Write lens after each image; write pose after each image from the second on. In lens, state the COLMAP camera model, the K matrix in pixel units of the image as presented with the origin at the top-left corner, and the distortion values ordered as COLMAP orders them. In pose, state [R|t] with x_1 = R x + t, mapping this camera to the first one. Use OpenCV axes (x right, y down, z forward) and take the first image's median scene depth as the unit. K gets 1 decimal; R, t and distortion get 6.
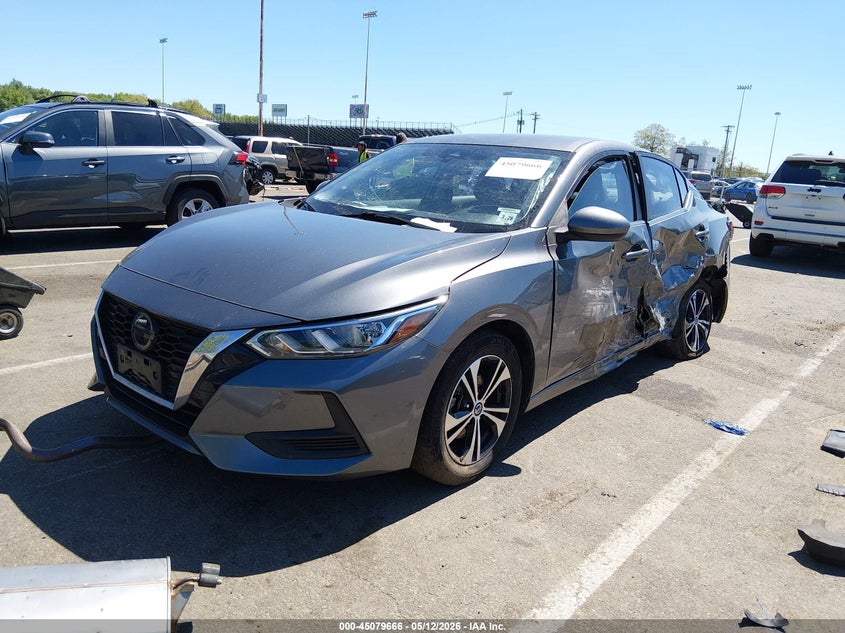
lens RADIAL K [[696.2, 0, 422.5], [0, 696.2, 316.5], [0, 0, 1]] dist [0.107554, -0.124594]
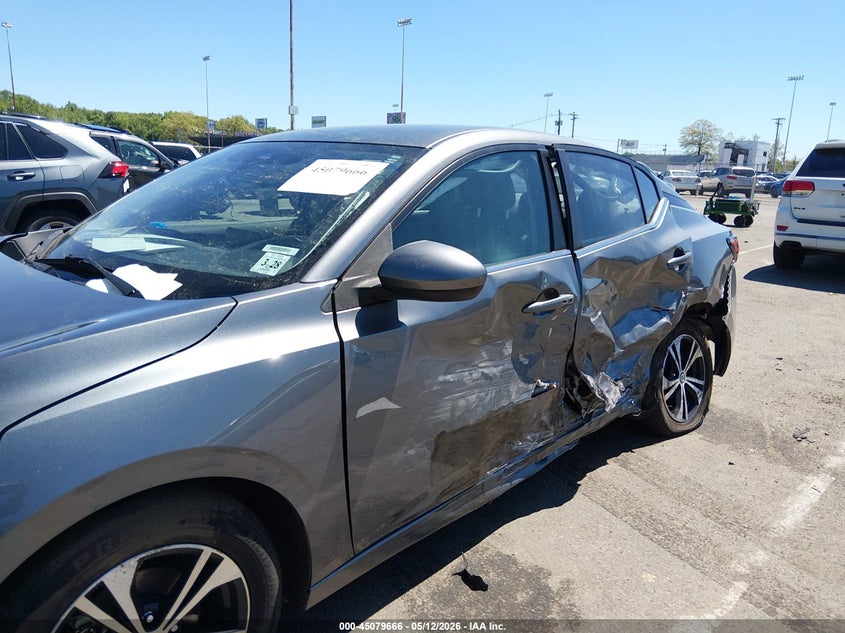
lens RADIAL K [[678.3, 0, 422.5], [0, 678.3, 316.5], [0, 0, 1]] dist [0.109357, -0.107008]
pose [[0.996927, -0.018654, -0.076077, 0.159392], [0.018417, 0.999823, -0.003813, -0.052322], [0.076134, 0.002400, 0.997095, 0.253085]]
